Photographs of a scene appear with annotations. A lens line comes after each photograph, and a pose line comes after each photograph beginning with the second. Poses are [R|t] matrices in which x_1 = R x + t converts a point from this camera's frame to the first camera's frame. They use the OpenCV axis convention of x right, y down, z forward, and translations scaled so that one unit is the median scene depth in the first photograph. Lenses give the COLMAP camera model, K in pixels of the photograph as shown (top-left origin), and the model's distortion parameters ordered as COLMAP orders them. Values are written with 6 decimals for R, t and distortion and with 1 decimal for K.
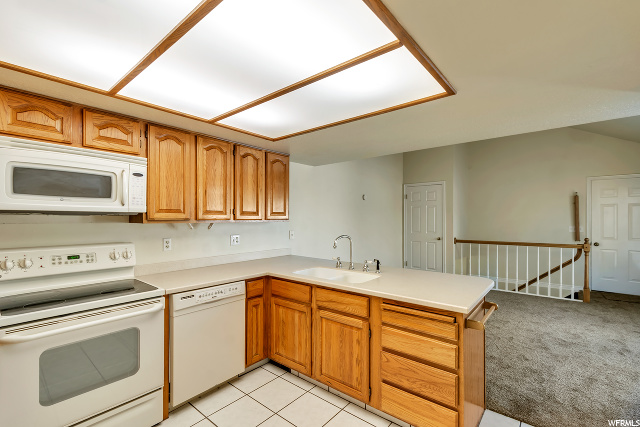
lens RADIAL K [[283.8, 0, 321.7], [0, 283.8, 212.3], [0, 0, 1]] dist [-0.000987, -0.000423]
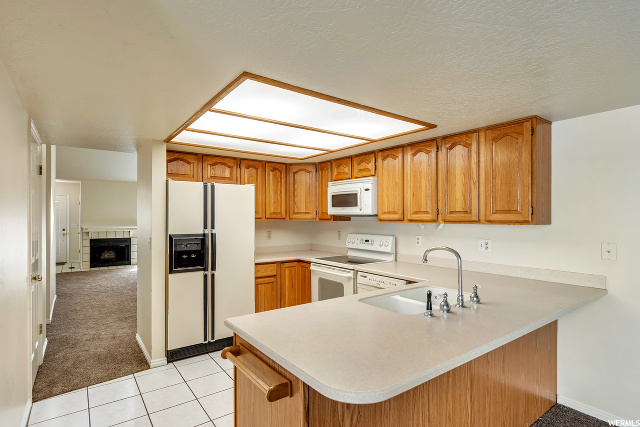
lens RADIAL K [[335.0, 0, 321.5], [0, 335.0, 215.8], [0, 0, 1]] dist [0.001440, -0.000067]
pose [[-0.243331, -0.003507, -0.969937, 1.072952], [0.020031, 0.999762, -0.008640, 0.016000], [0.969737, -0.021531, -0.243202, 1.128224]]
